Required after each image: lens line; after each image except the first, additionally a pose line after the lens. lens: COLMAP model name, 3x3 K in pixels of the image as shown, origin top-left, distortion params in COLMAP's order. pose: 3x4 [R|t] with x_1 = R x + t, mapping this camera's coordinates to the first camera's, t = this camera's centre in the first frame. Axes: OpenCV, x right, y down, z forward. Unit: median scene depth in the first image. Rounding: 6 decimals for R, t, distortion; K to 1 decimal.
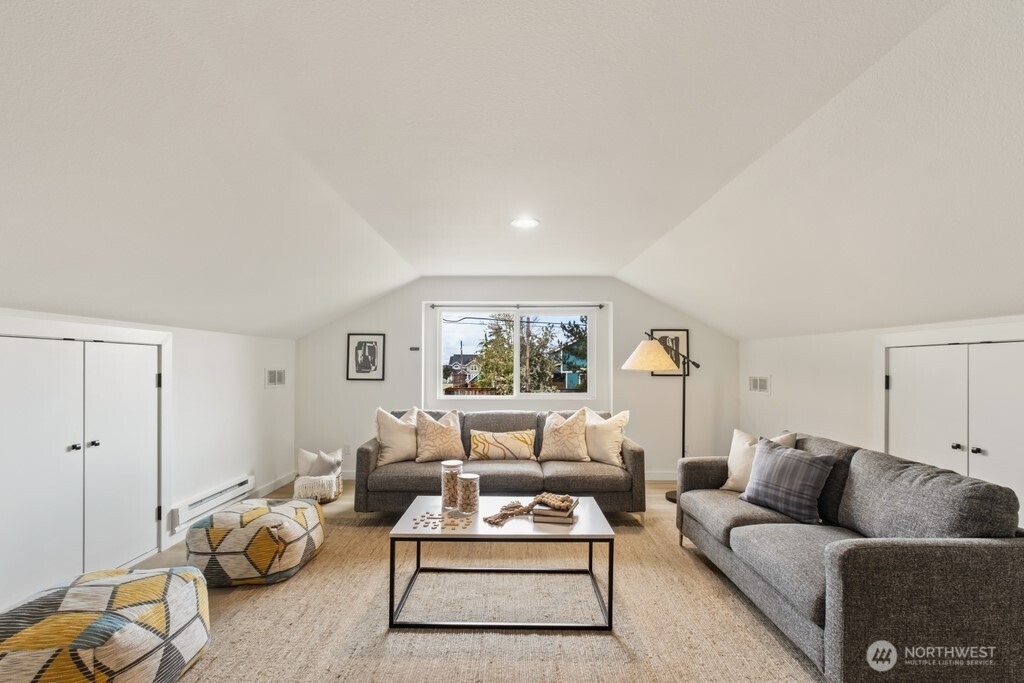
lens RADIAL K [[440.8, 0, 510.8], [0, 440.8, 367.9], [0, 0, 1]] dist [-0.015334, 0.010043]
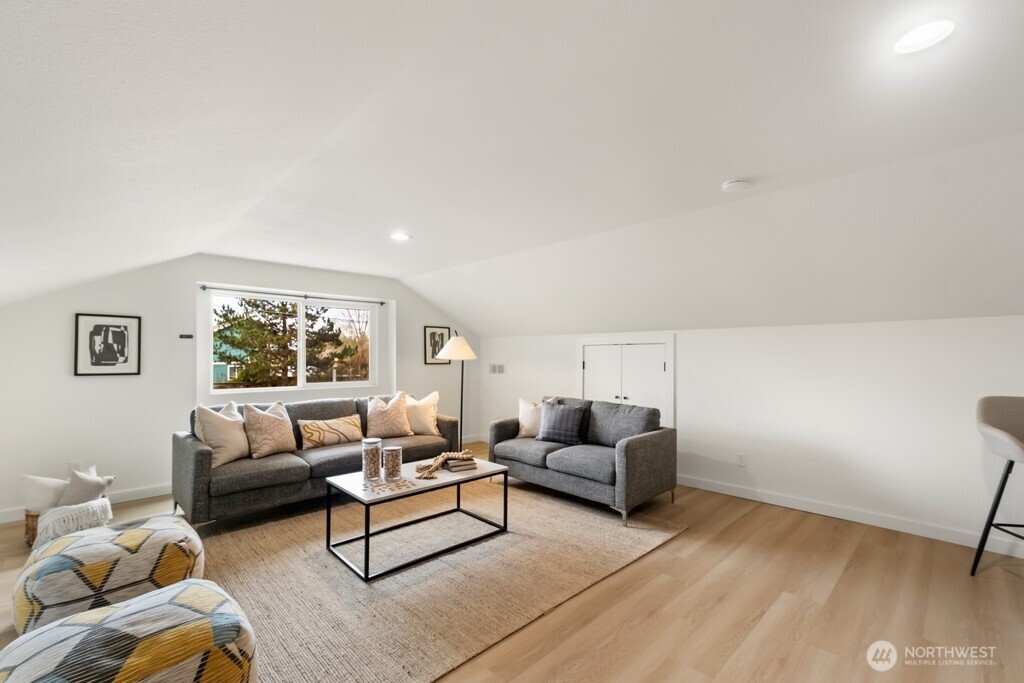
lens RADIAL K [[440.8, 0, 510.8], [0, 440.8, 367.9], [0, 0, 1]] dist [-0.015334, 0.010043]
pose [[0.718384, -0.019885, 0.695362, -0.468609], [0.004514, 0.999704, 0.023924, -0.000217], [-0.695632, -0.014048, 0.718261, -0.055030]]
